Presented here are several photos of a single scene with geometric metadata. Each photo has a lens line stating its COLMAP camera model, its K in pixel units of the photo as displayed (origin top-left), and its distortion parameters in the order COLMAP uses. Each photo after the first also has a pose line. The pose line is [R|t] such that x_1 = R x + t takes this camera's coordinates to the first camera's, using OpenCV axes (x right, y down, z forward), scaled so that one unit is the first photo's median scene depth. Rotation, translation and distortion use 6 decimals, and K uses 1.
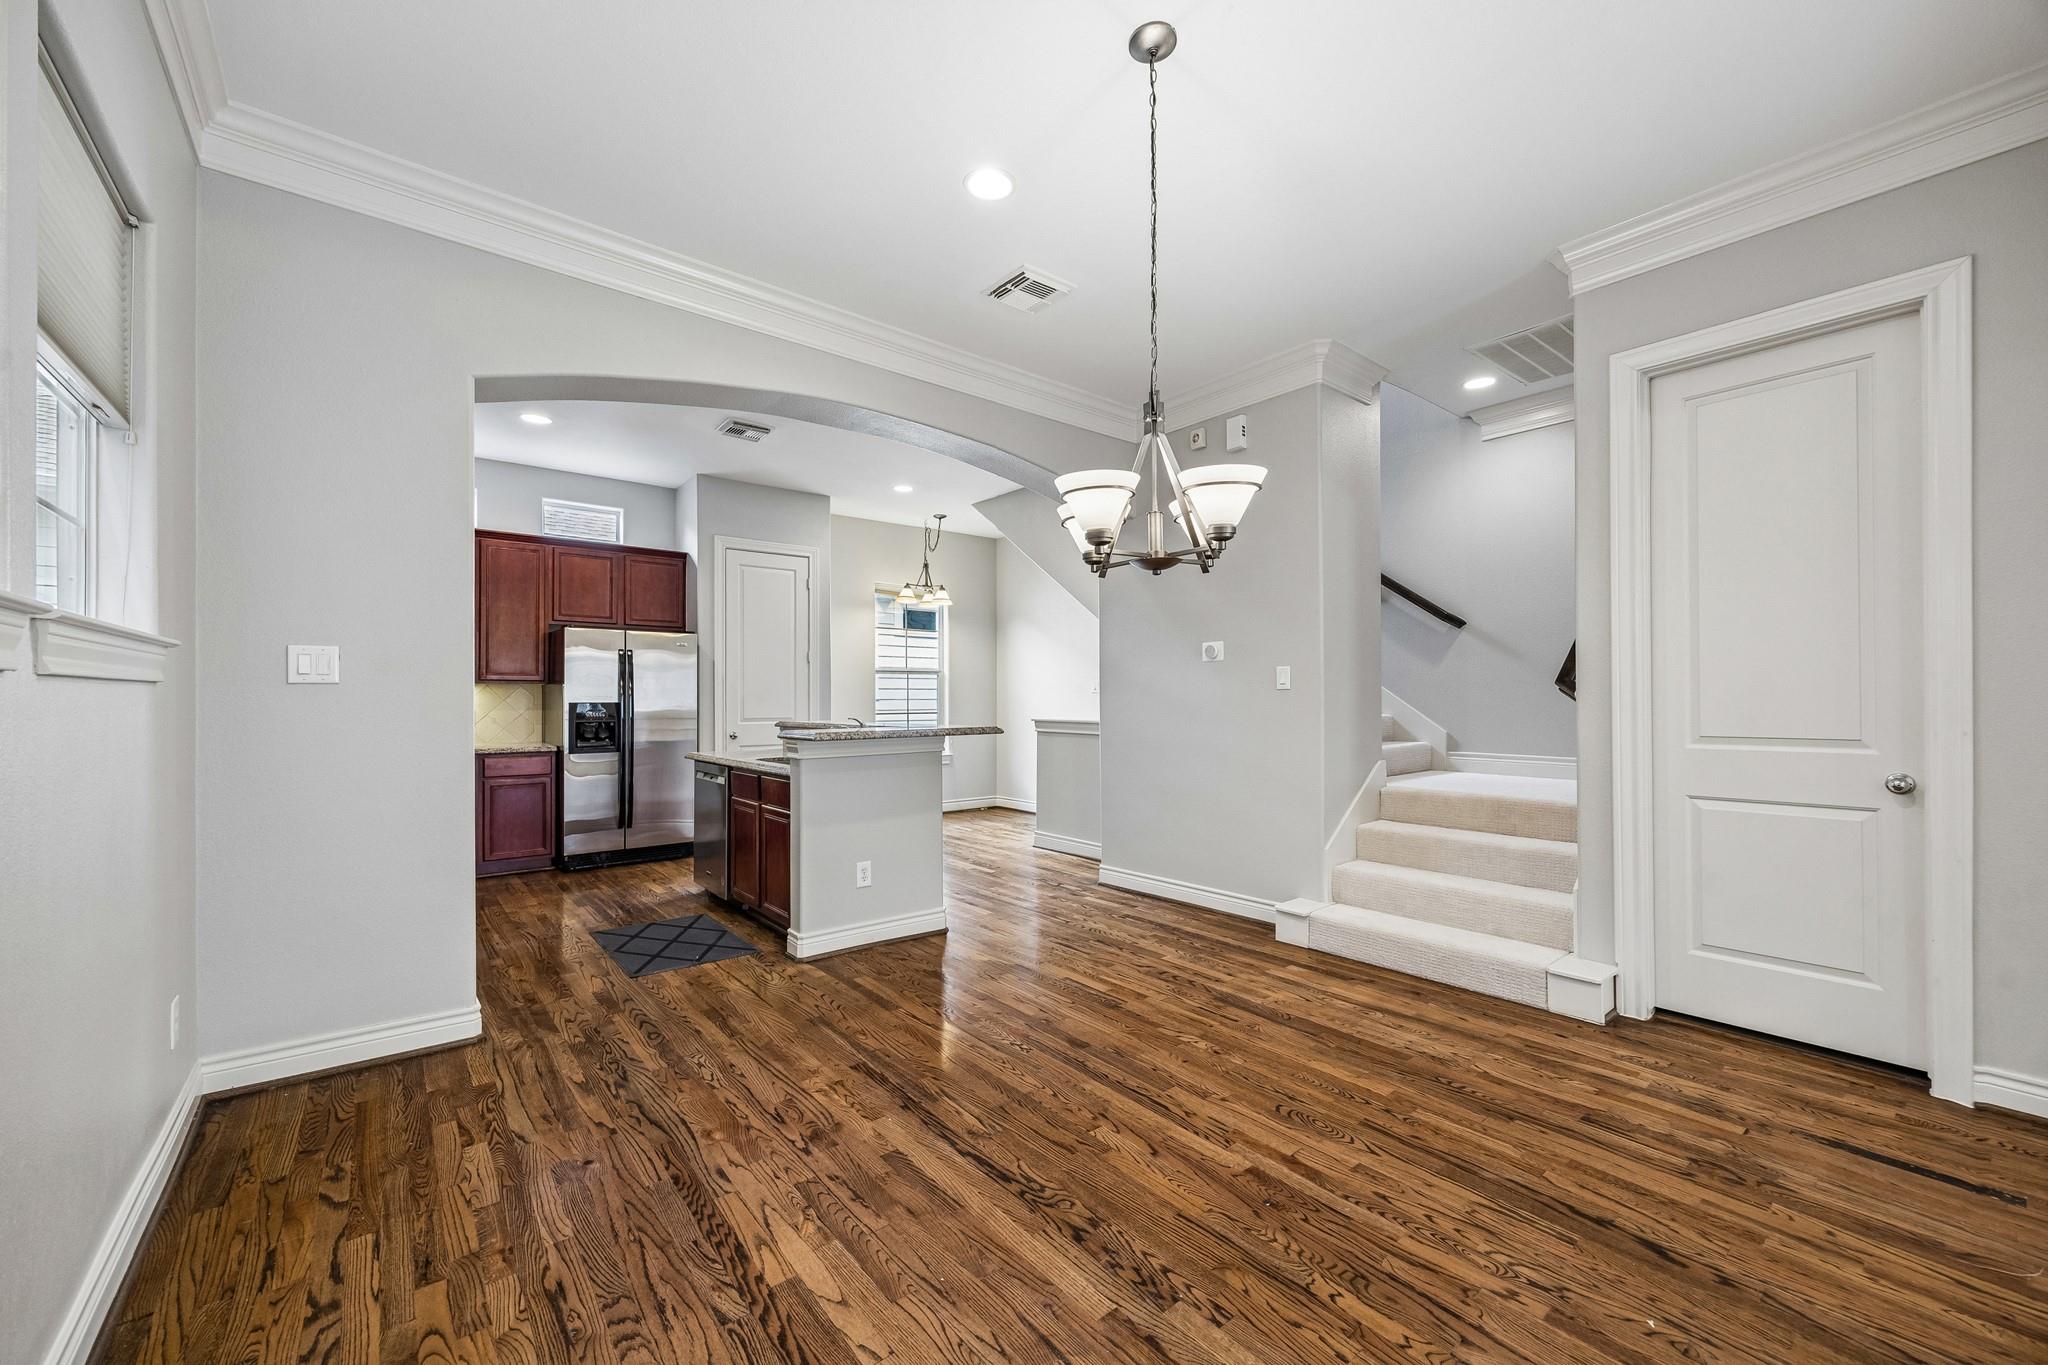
lens RADIAL K [[802.8, 0, 1030.5], [0, 802.8, 697.3], [0, 0, 1]] dist [0.001722, 0.000094]
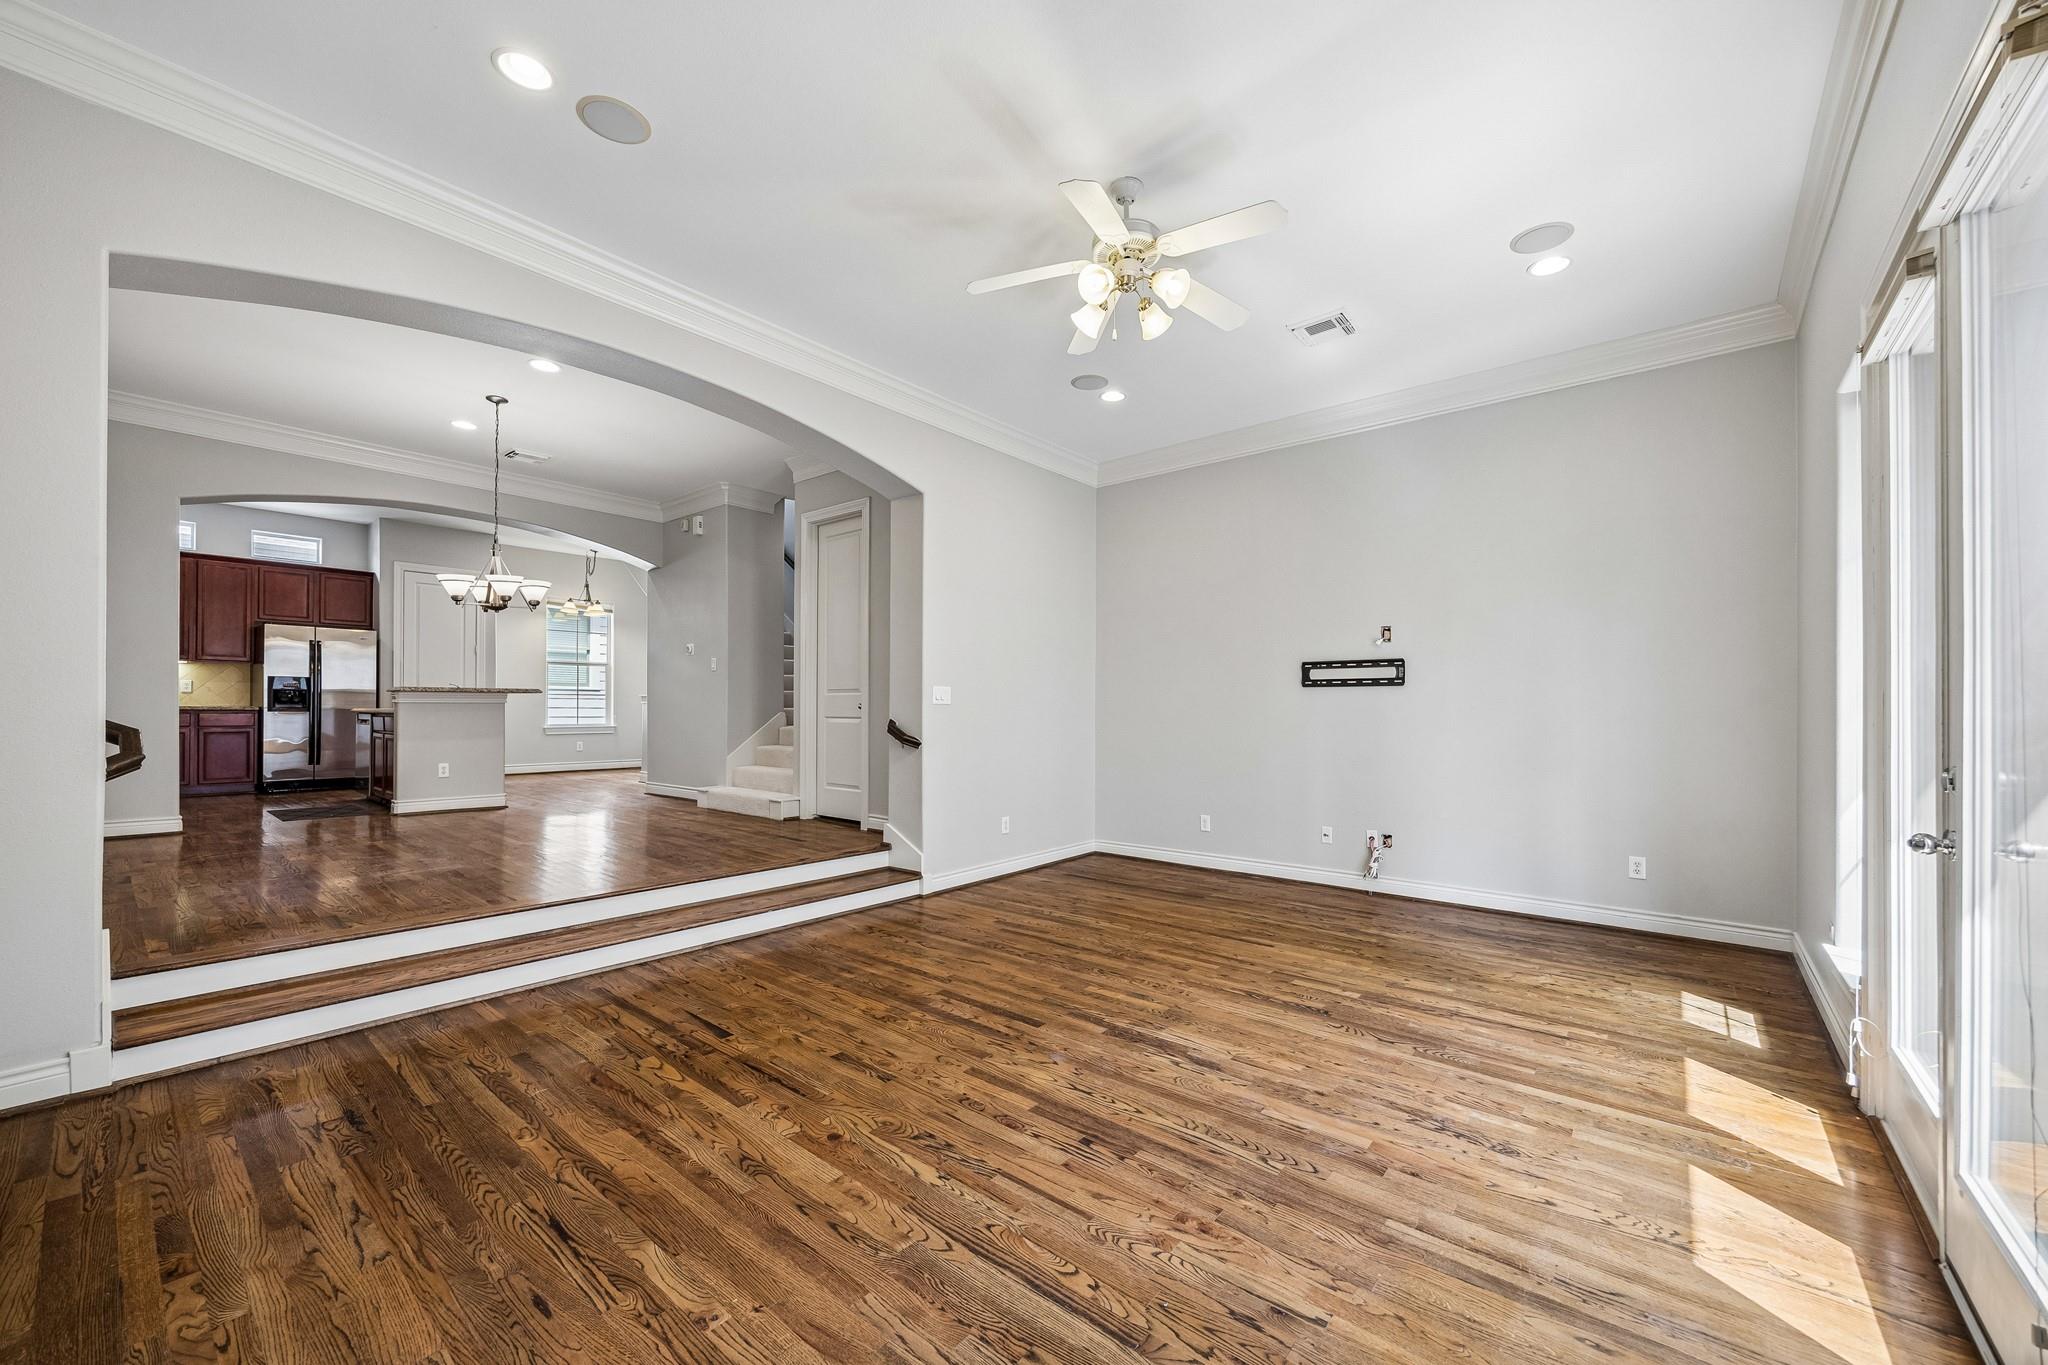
lens RADIAL K [[792.1, 0, 1023.3], [0, 792.1, 703.6], [0, 0, 1]] dist [-0.000834, -0.000085]
pose [[0.982815, 0.009094, 0.184368, 0.775747], [-0.009048, 0.999958, -0.001093, 0.069404], [-0.184370, -0.000594, 0.982857, -1.012702]]
